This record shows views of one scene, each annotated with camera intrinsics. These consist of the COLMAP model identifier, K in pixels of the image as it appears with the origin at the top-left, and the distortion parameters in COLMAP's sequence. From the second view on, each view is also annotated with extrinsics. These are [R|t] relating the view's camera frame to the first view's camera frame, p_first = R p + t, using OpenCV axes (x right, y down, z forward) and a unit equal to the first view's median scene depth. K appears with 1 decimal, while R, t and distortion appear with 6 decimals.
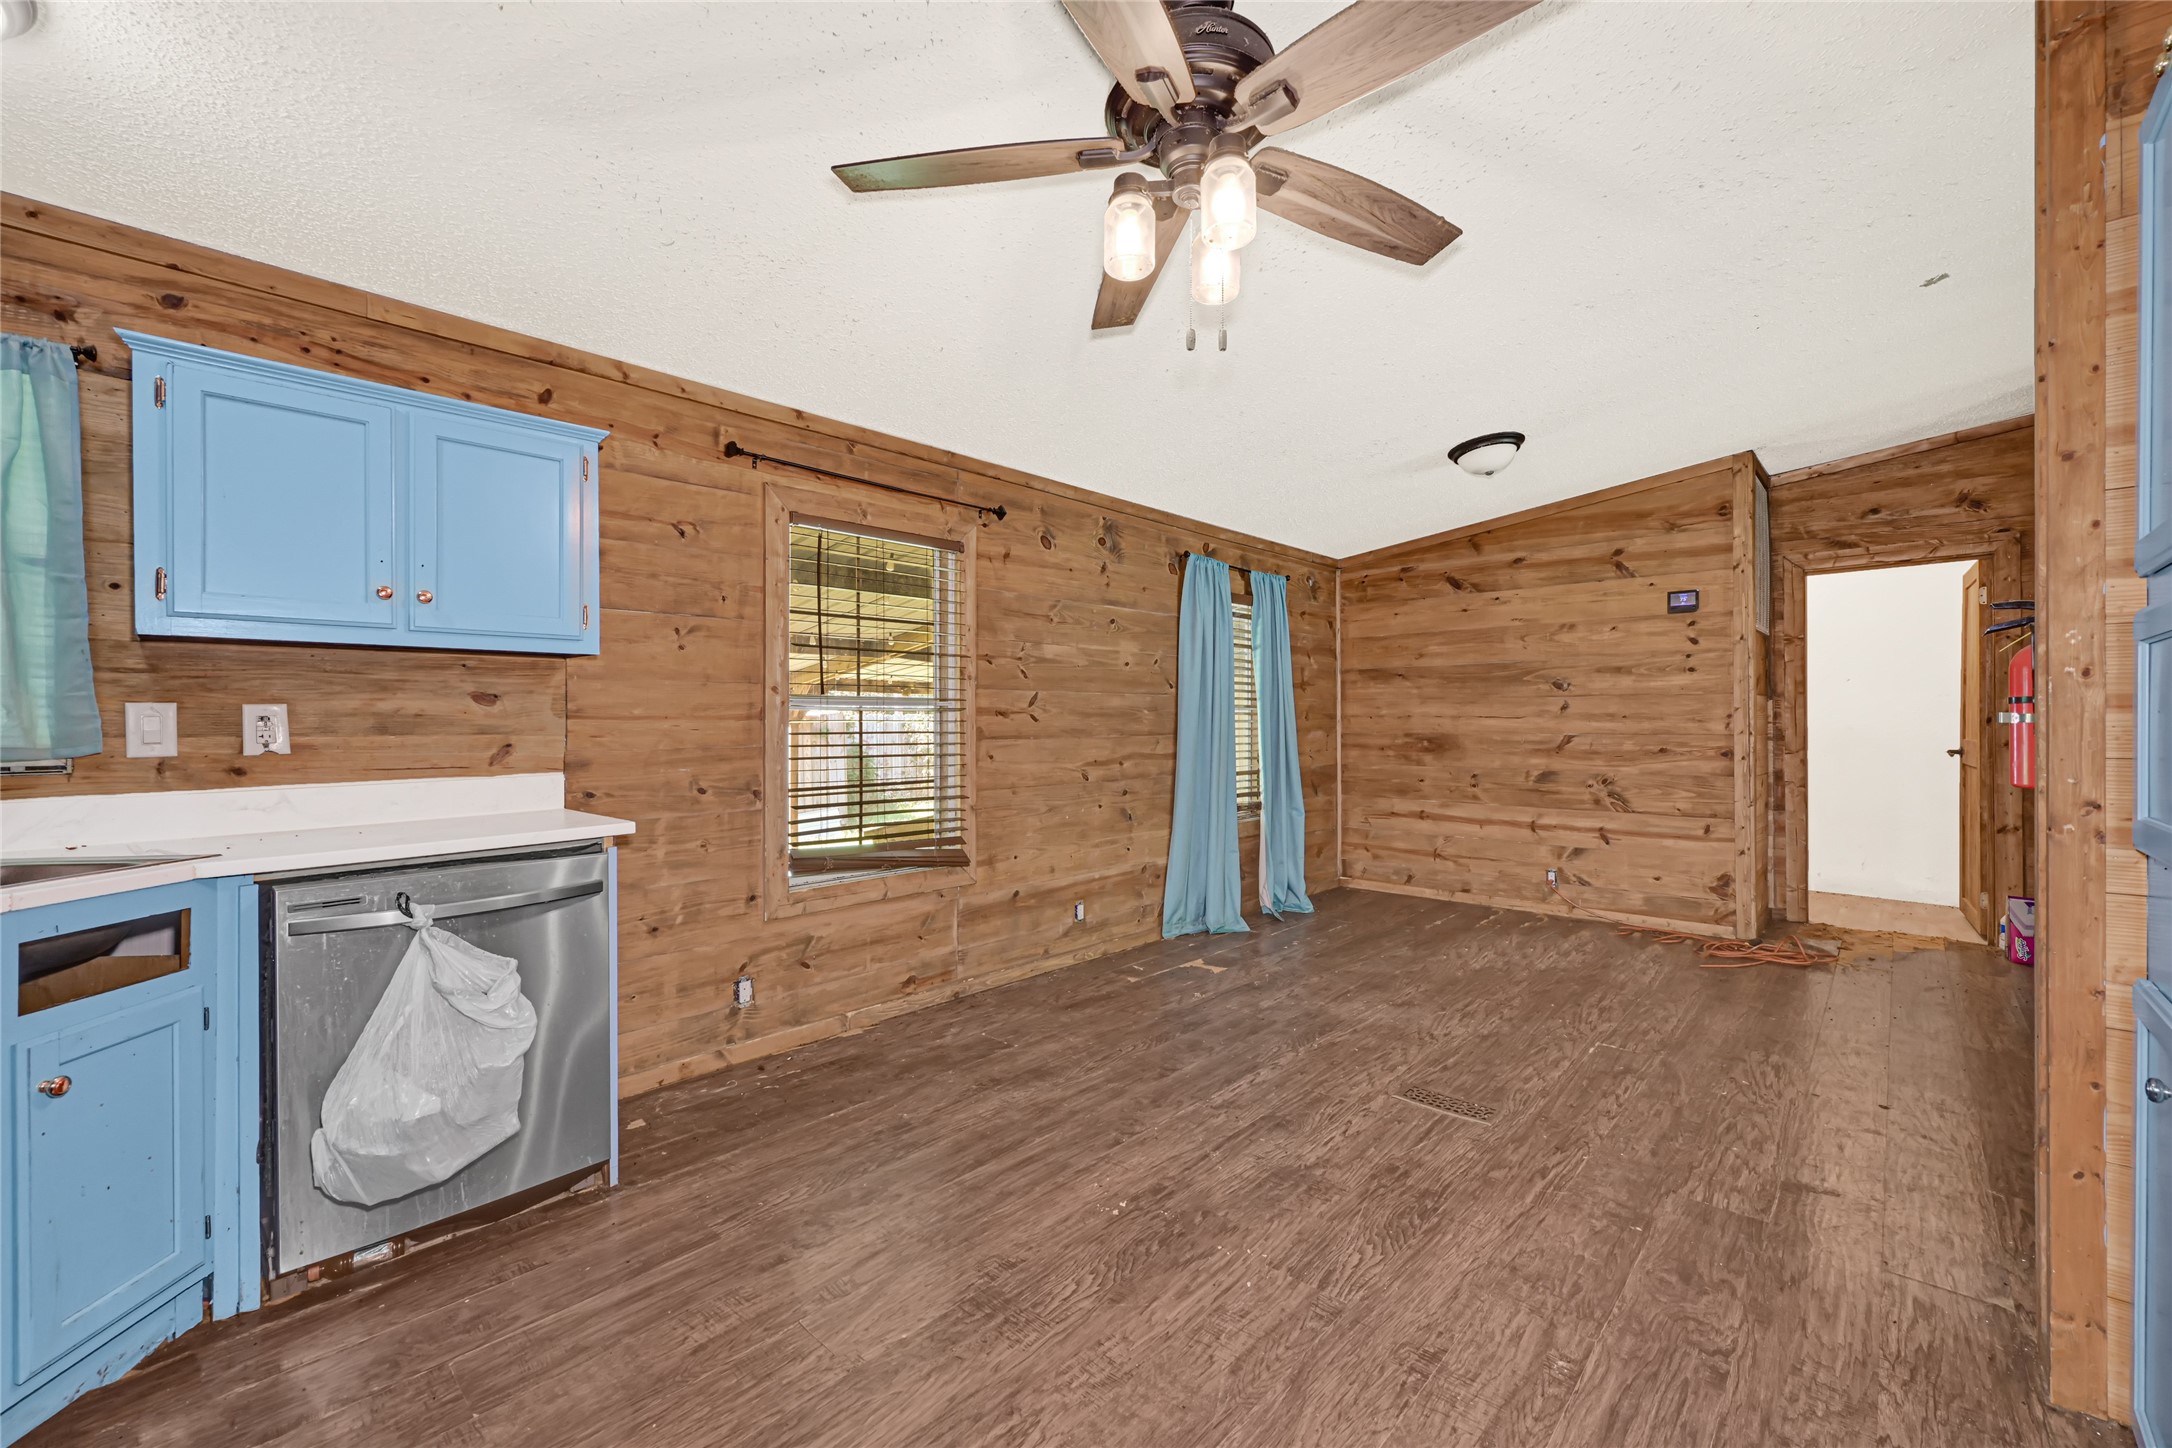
lens RADIAL K [[863.7, 0, 1086.0], [0, 863.7, 724.0], [0, 0, 1]] dist [0.000603, 0.000070]
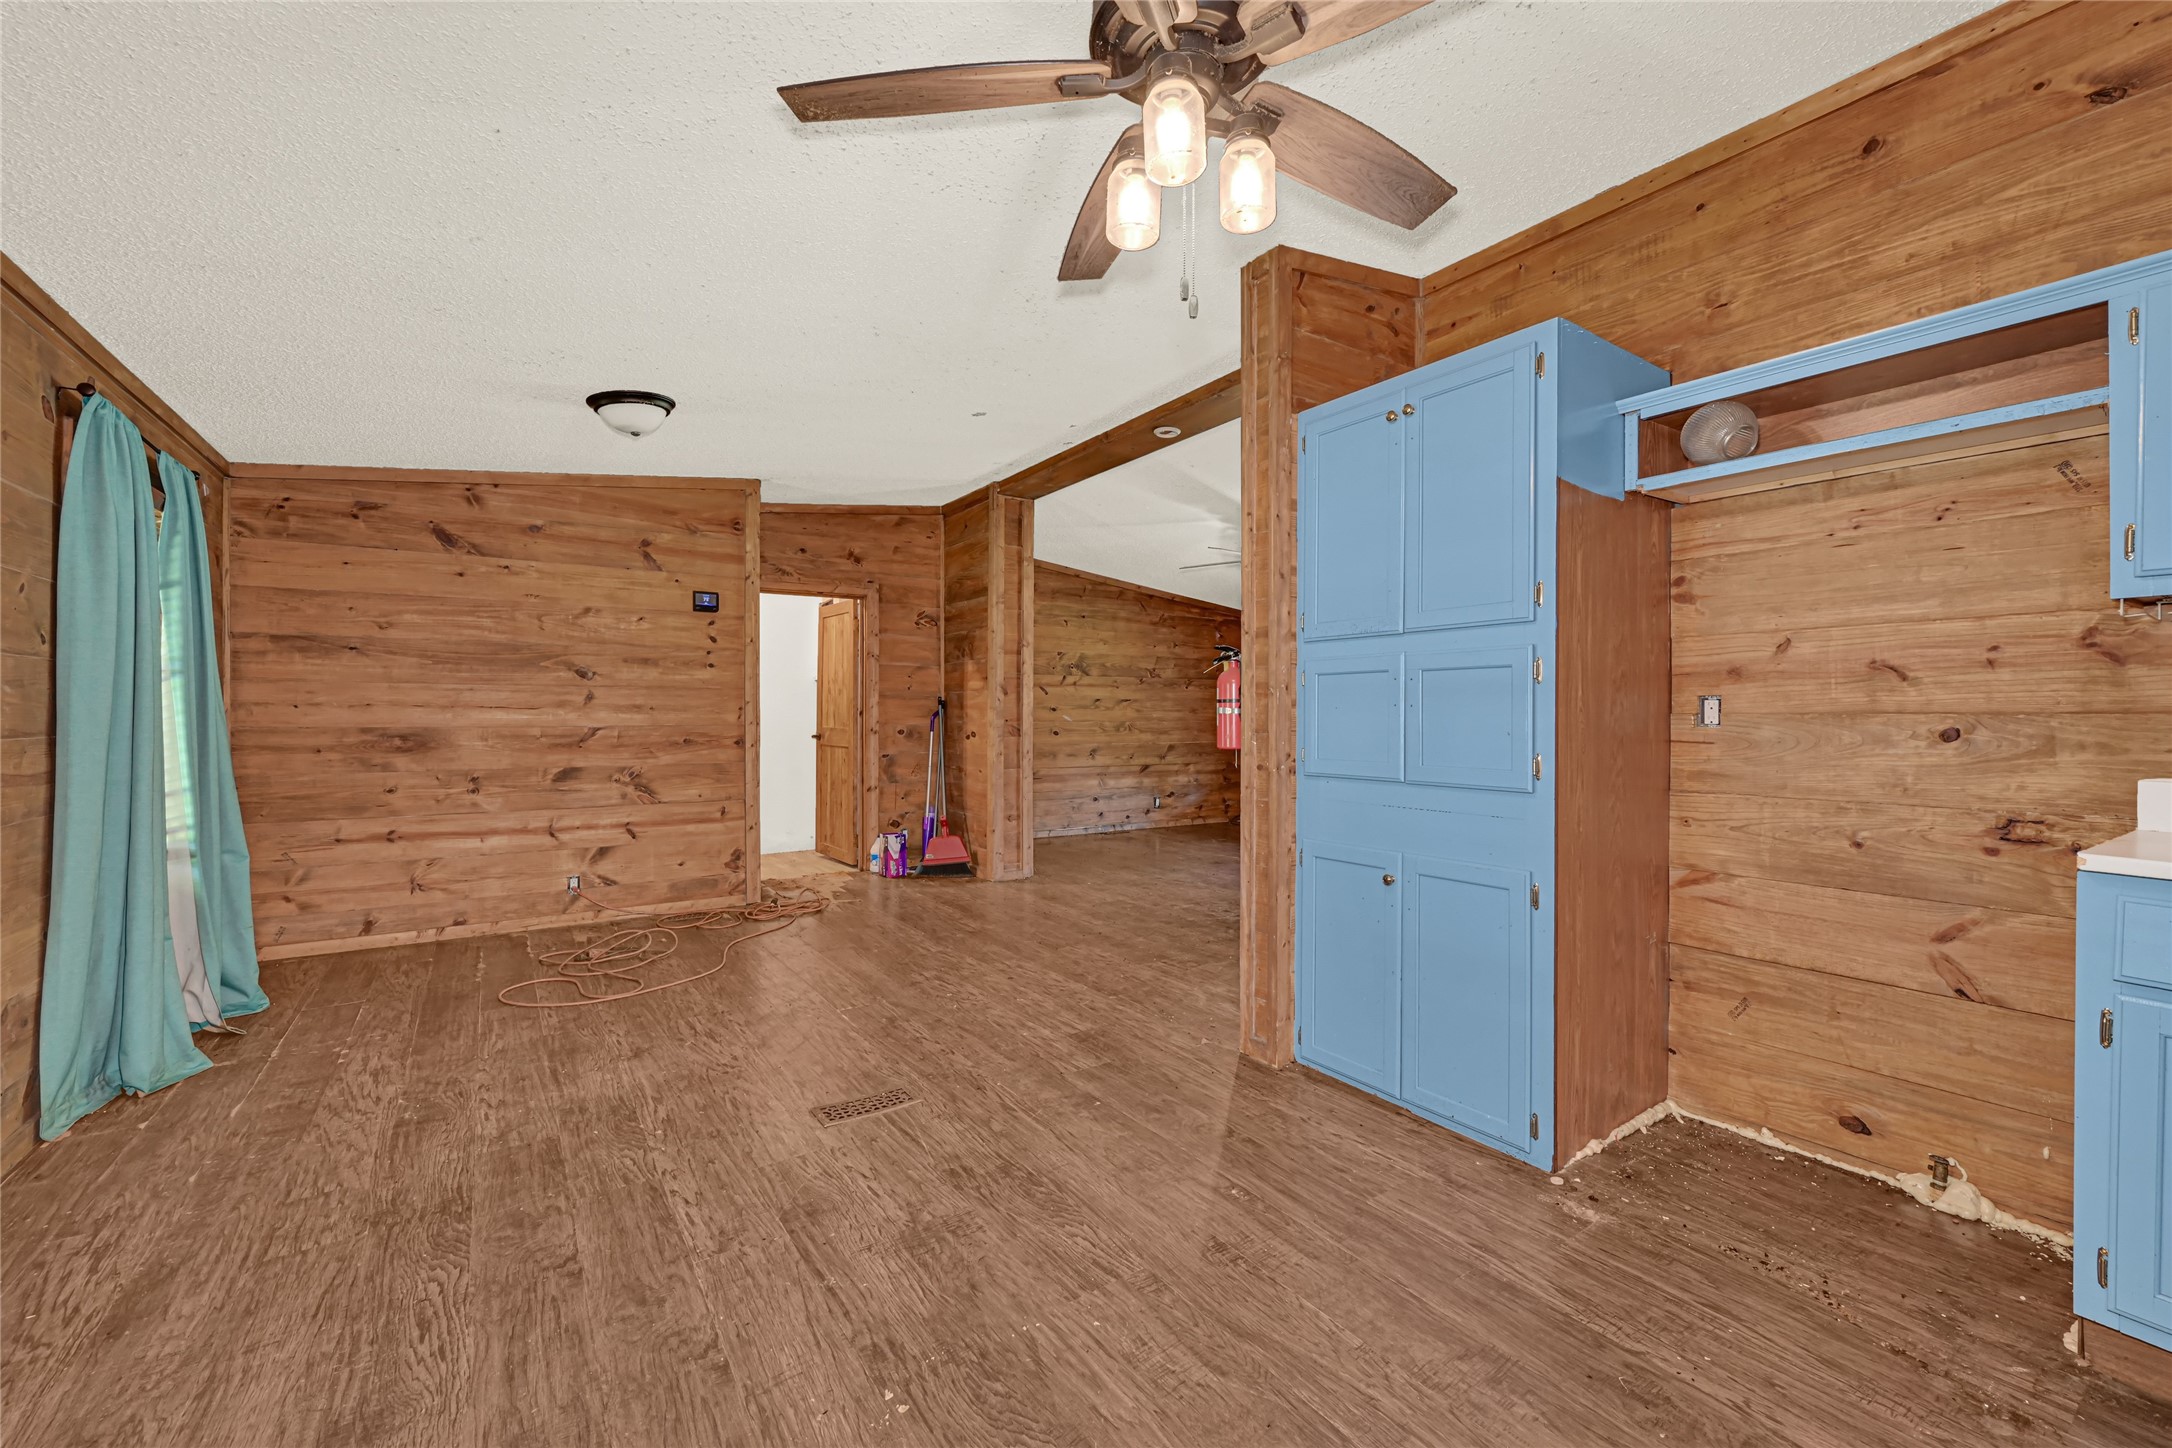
lens RADIAL K [[872.1, 0, 1093.5], [0, 872.1, 714.8], [0, 0, 1]] dist [-0.000067, -0.000203]
pose [[0.230879, 0.002013, 0.972980, -0.253272], [0.000969, 0.999997, -0.002299, 0.001932], [-0.972982, 0.001474, 0.230876, 0.280429]]
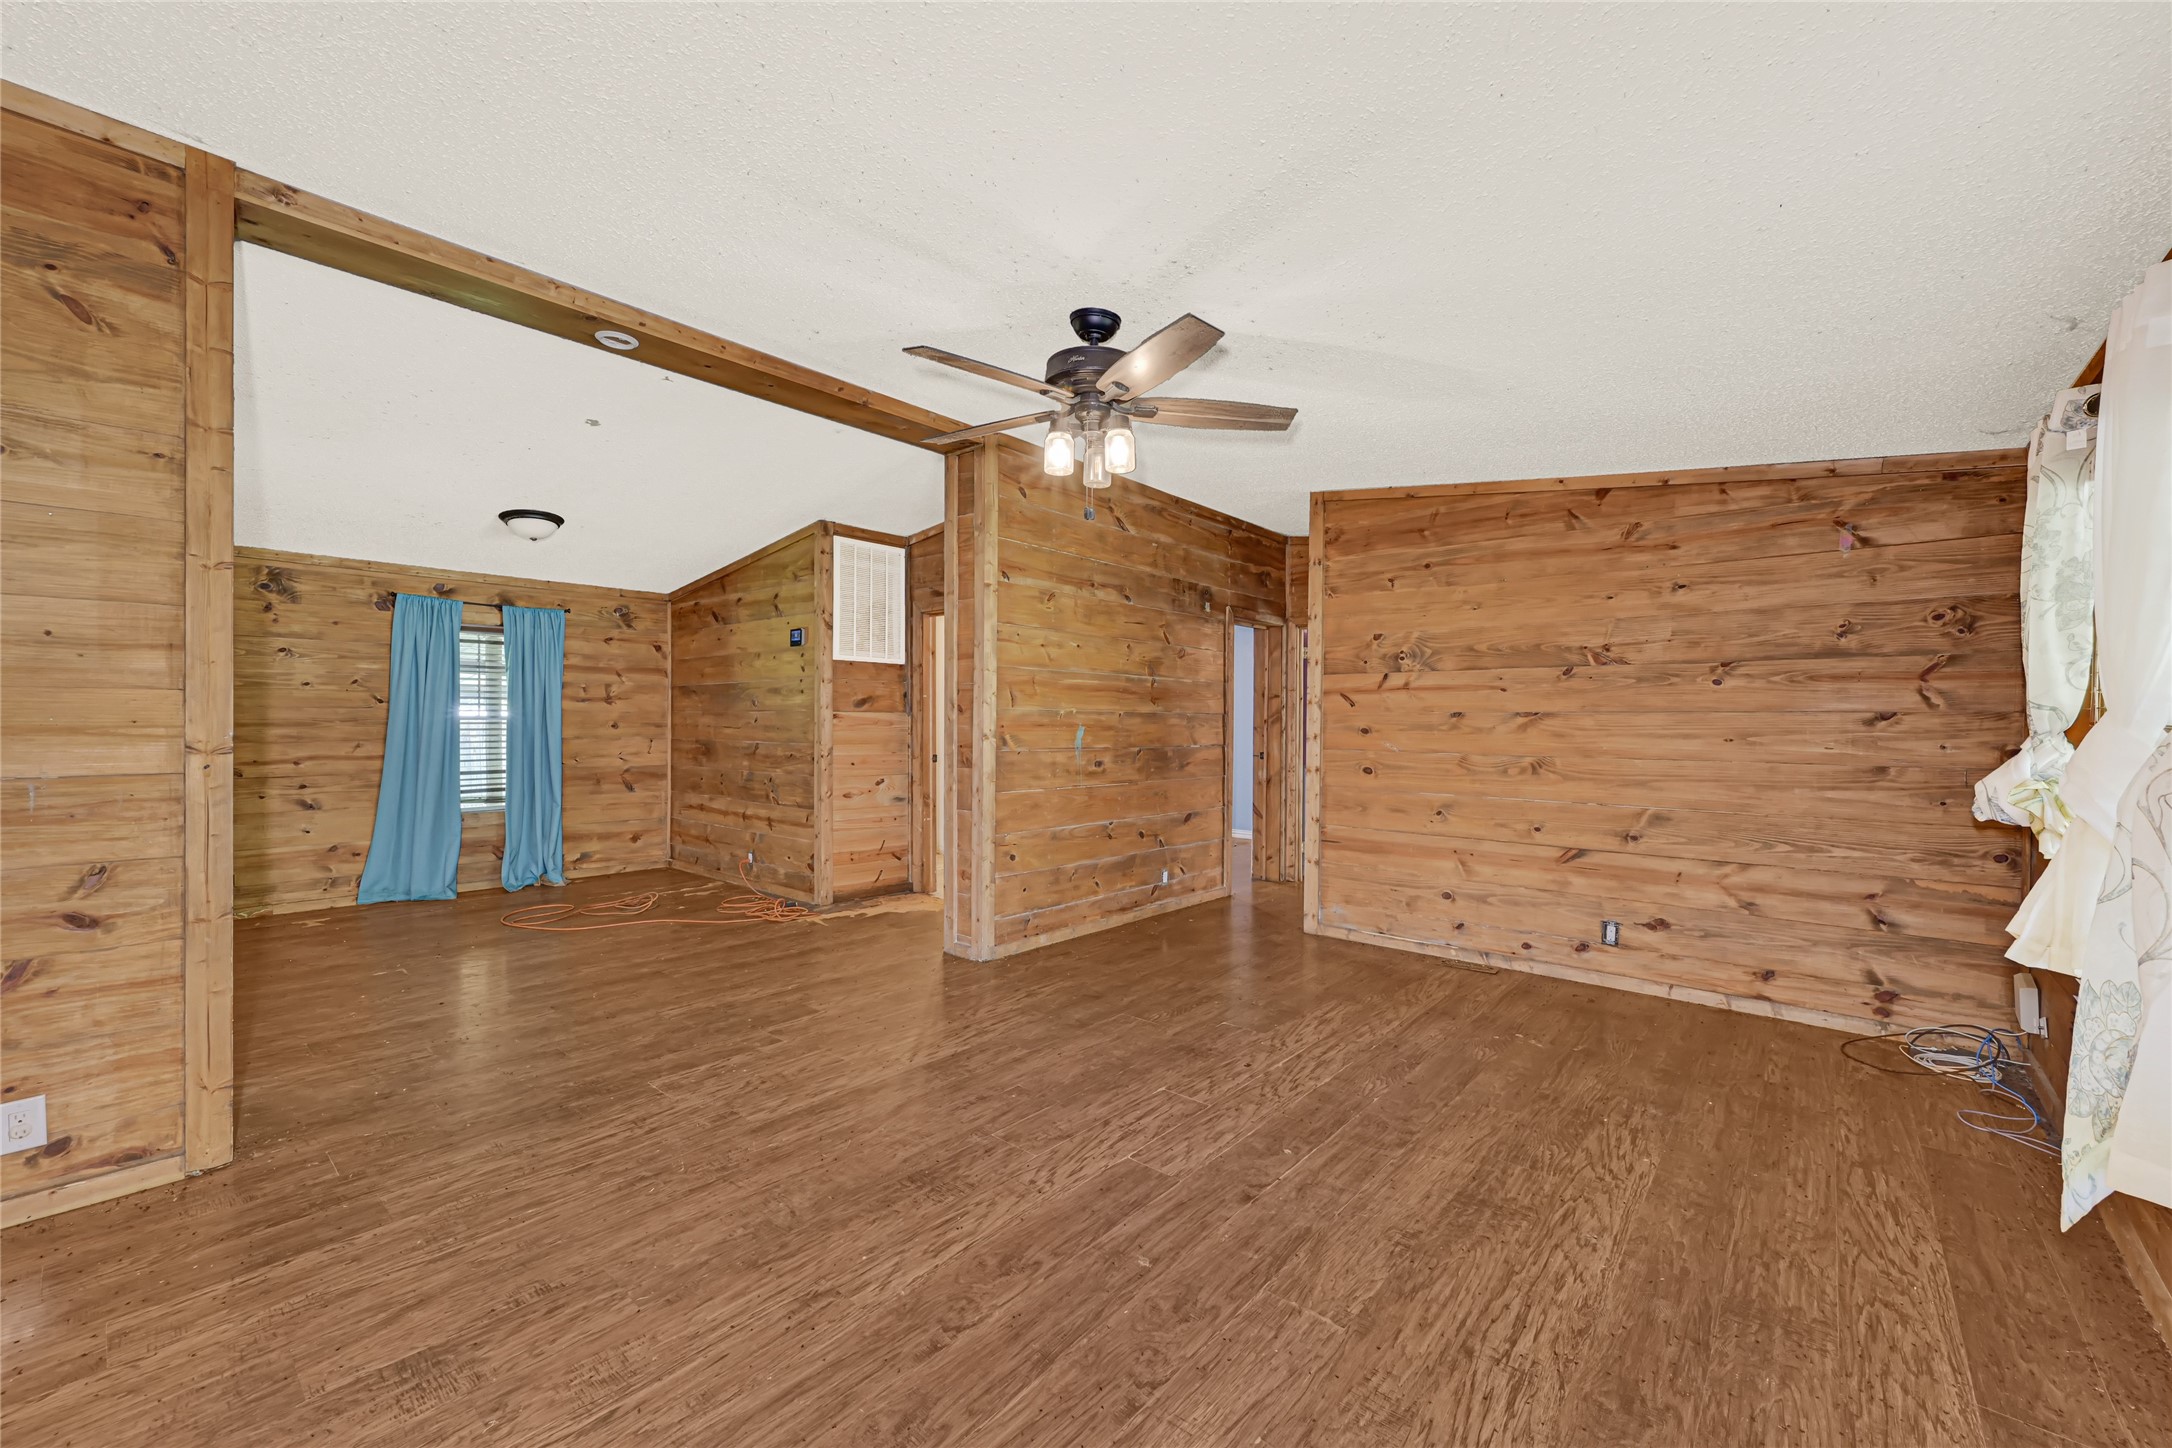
lens RADIAL K [[872.1, 0, 1093.5], [0, 872.1, 714.8], [0, 0, 1]] dist [-0.000067, -0.000203]
pose [[0.999358, 0.008896, 0.034692, 1.080332], [-0.008457, 0.999883, -0.012757, -0.016526], [-0.034801, 0.012456, 0.999317, -0.281666]]
